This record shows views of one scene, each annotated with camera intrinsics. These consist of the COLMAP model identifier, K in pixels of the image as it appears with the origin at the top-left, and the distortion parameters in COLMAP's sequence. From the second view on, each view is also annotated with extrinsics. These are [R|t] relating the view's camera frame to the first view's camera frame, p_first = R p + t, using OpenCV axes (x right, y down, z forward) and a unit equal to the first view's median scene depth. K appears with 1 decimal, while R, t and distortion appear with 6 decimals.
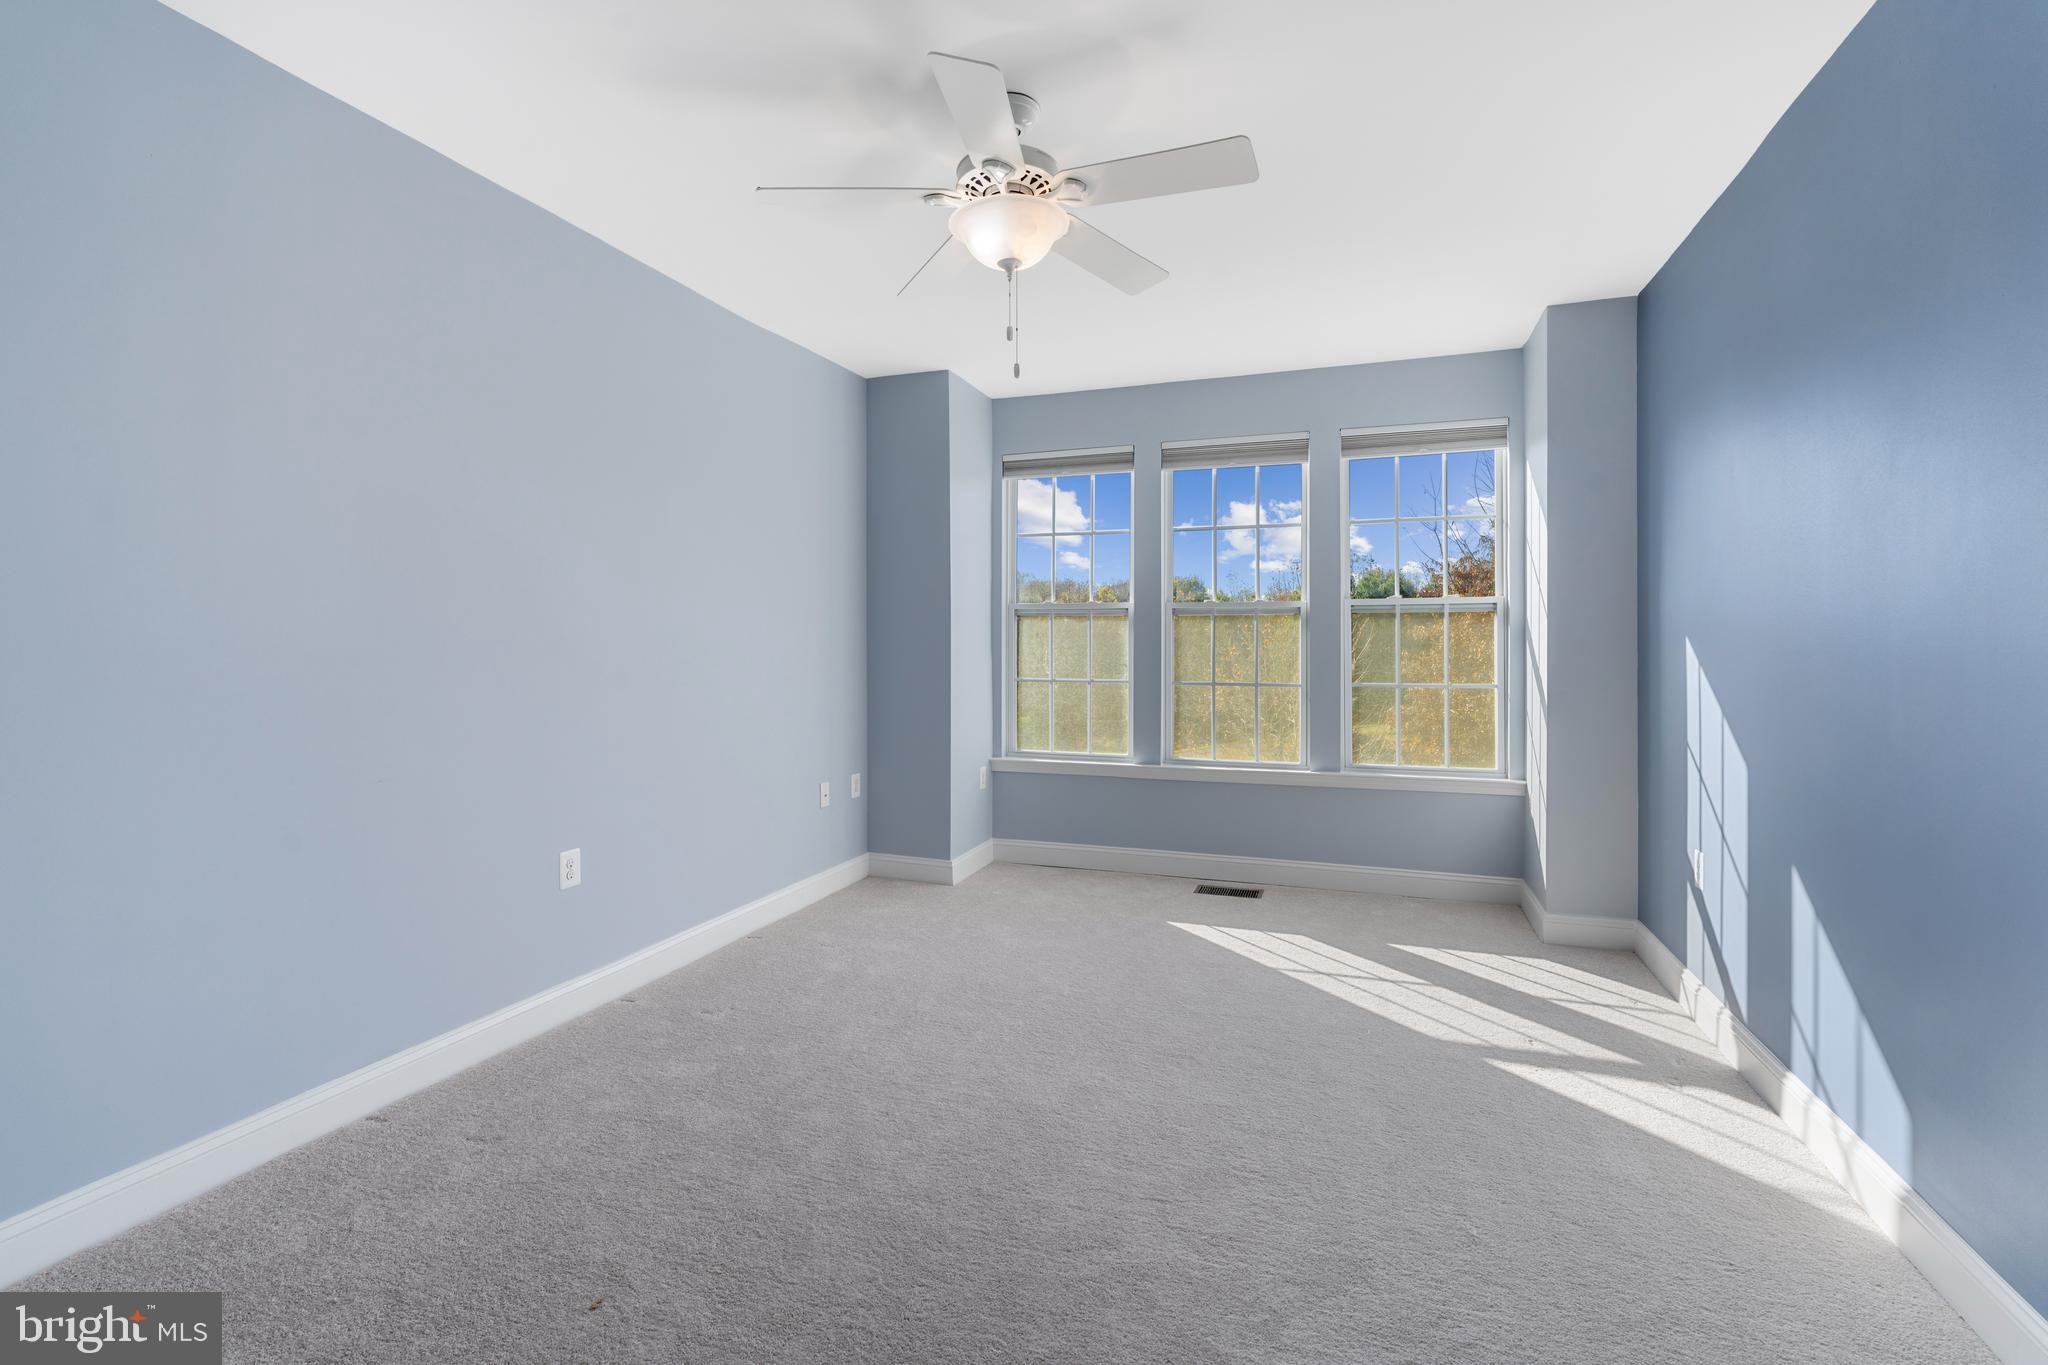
lens RADIAL K [[939.2, 0, 1022.0], [0, 939.2, 660.8], [0, 0, 1]] dist [-0.000198, 0.000599]
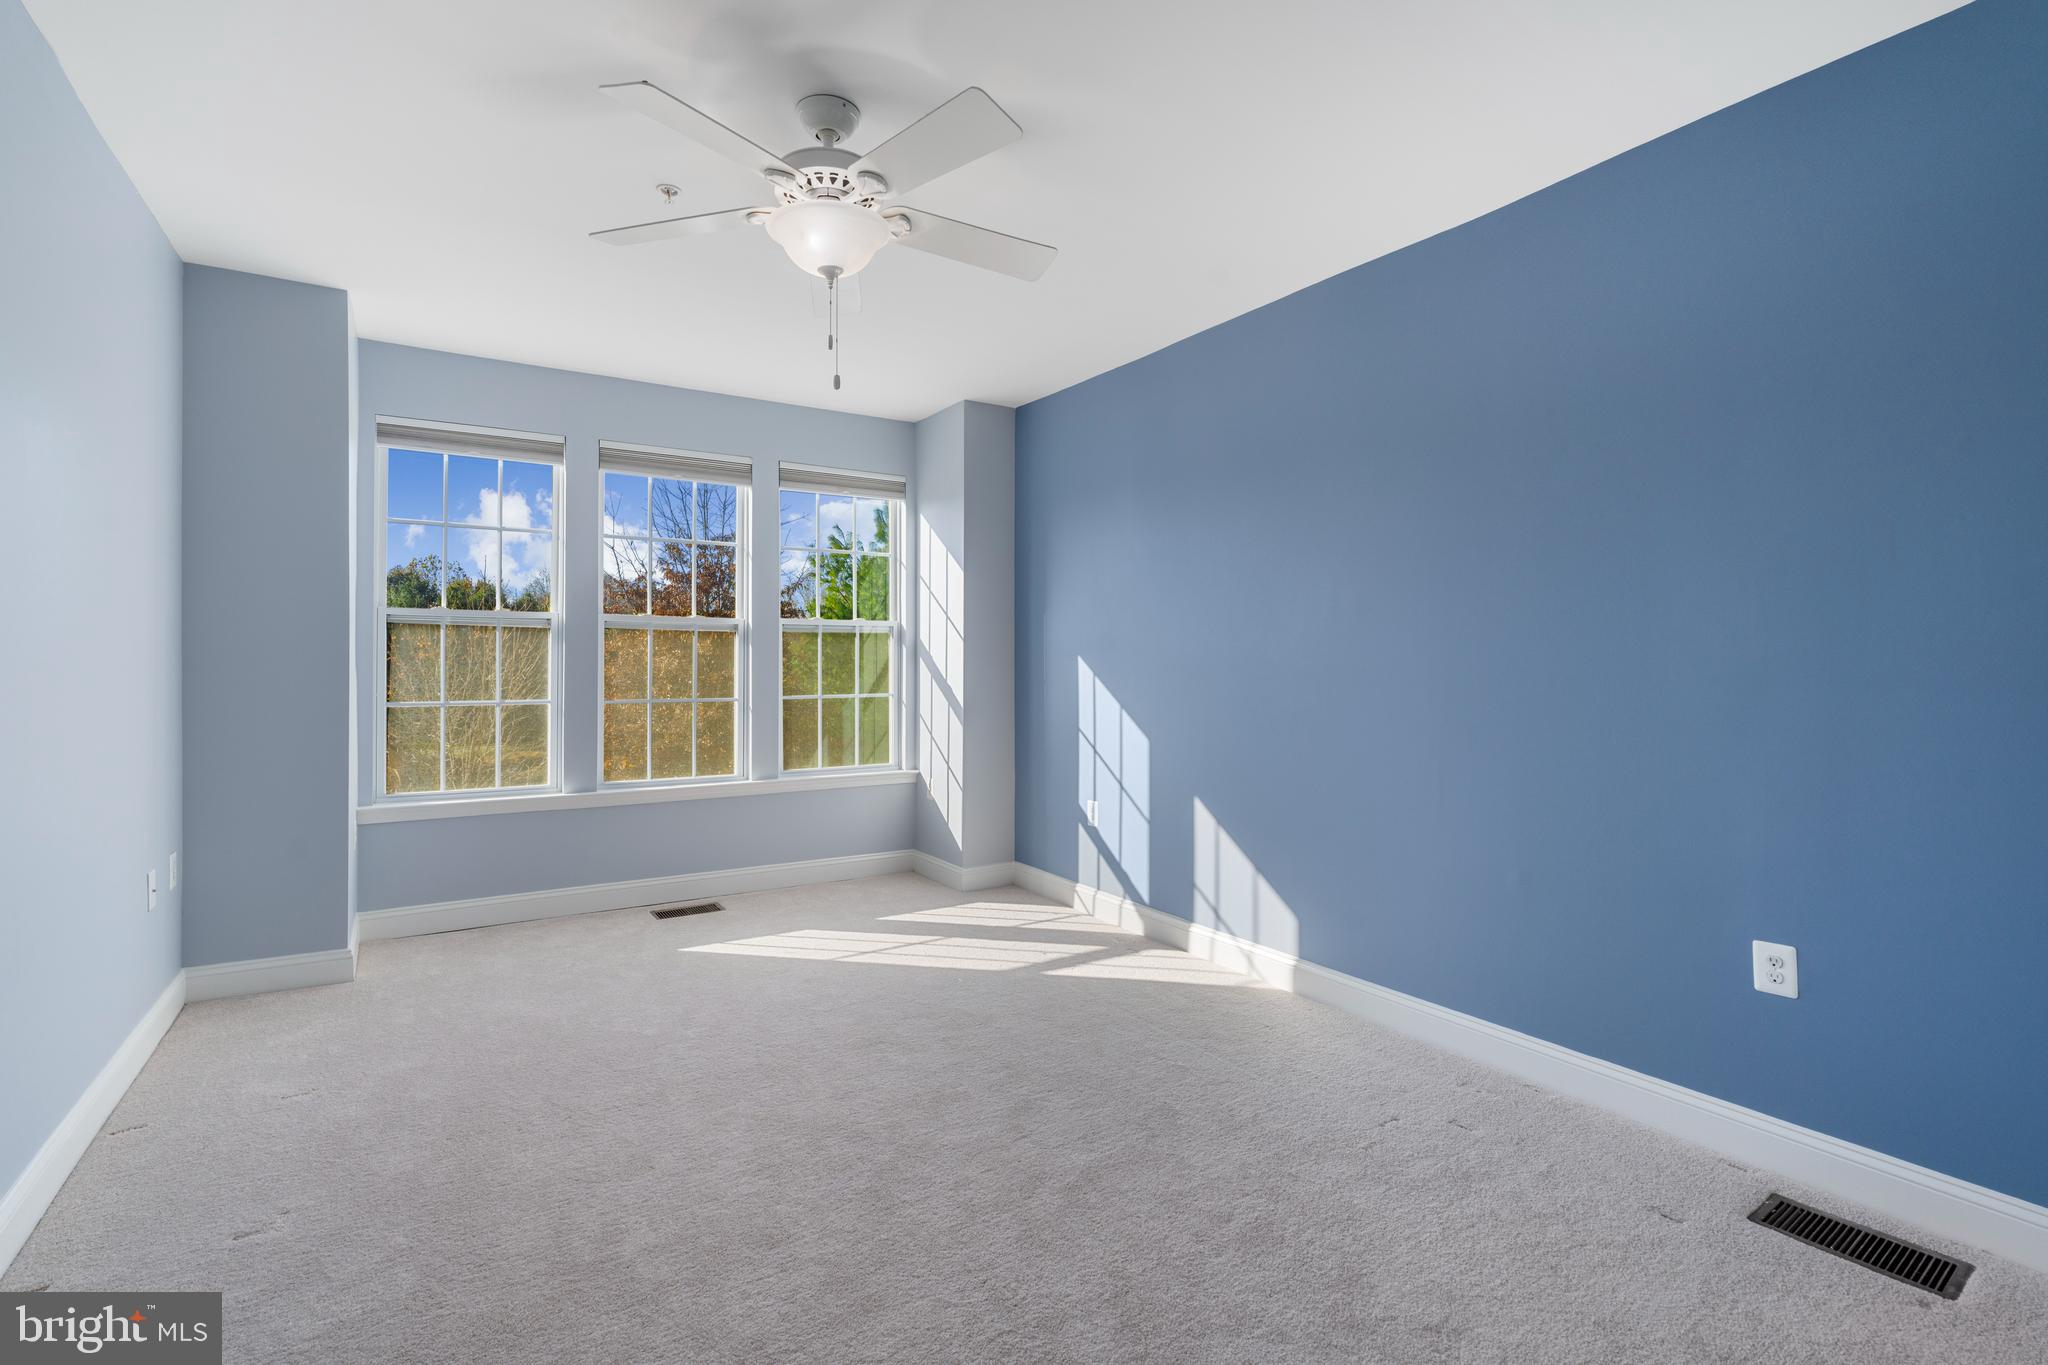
lens RADIAL K [[927.9, 0, 1024.1], [0, 927.9, 677.8], [0, 0, 1]] dist [-0.002501, 0.000284]
pose [[0.616644, -0.013315, 0.787129, -0.450040], [0.012459, 0.999897, 0.007154, -0.002278], [-0.787143, 0.005395, 0.616746, 0.169904]]
